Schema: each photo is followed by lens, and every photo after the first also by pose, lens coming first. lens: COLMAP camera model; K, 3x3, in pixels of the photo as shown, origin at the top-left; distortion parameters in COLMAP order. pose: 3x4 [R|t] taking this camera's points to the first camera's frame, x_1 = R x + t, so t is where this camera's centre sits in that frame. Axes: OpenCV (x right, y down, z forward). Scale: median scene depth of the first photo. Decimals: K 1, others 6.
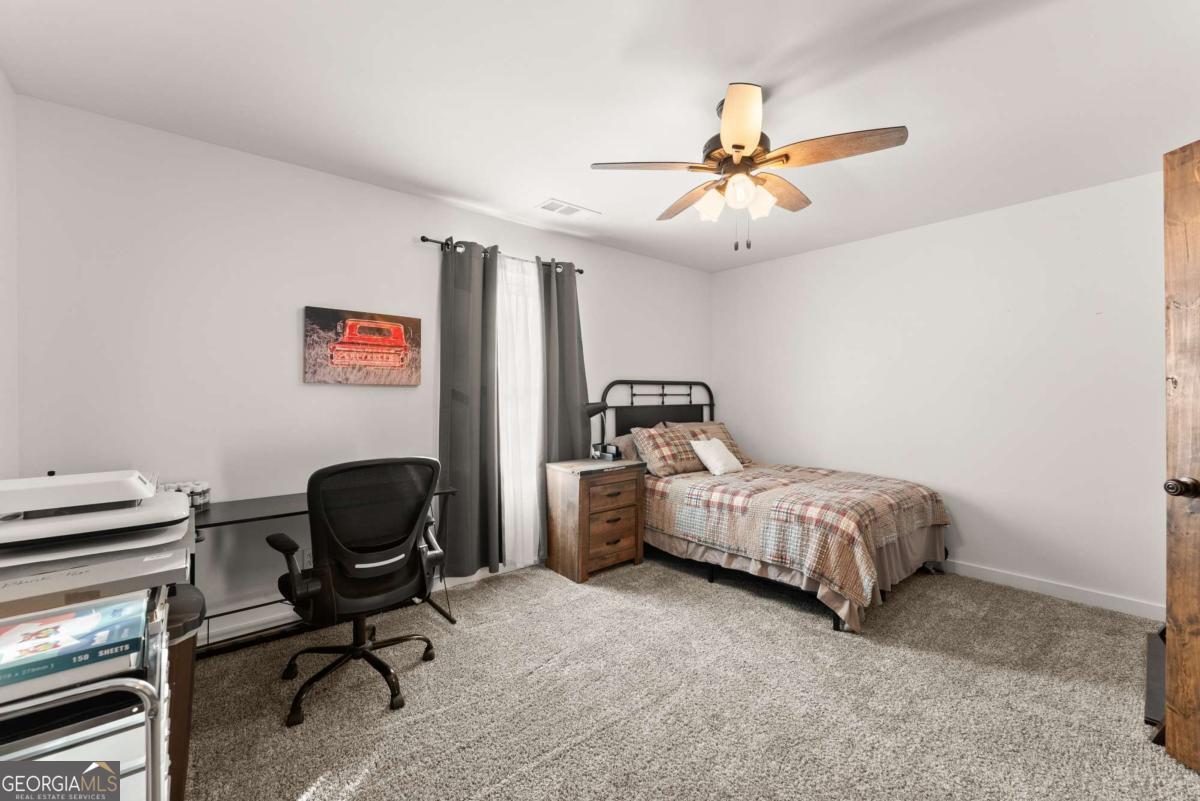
lens RADIAL K [[481.2, 0, 596.2], [0, 481.2, 397.1], [0, 0, 1]] dist [0.003049, -0.002023]
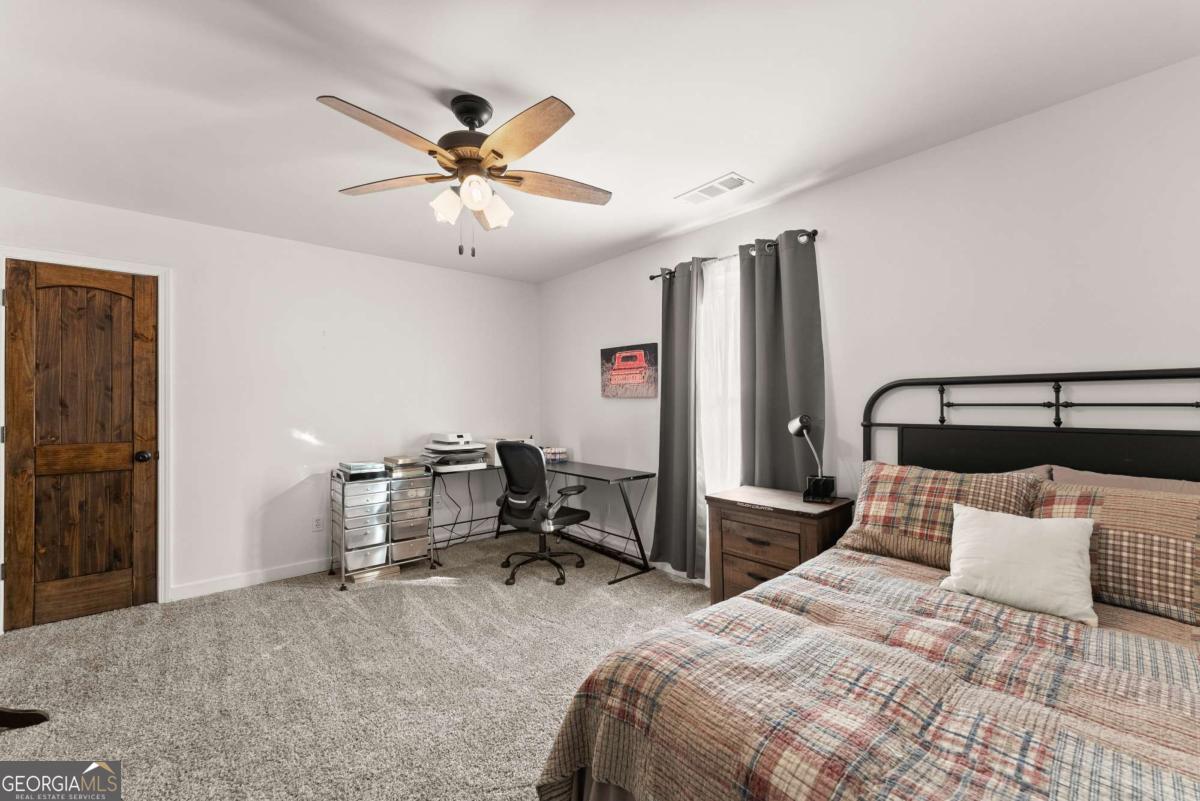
lens RADIAL K [[481.2, 0, 596.8], [0, 481.2, 402.0], [0, 0, 1]] dist [0.003049, -0.002023]
pose [[0.002041, -0.003616, -0.999991, 0.691562], [-0.003239, 0.999988, -0.003622, -0.004998], [0.999993, 0.003247, 0.002029, 0.682553]]
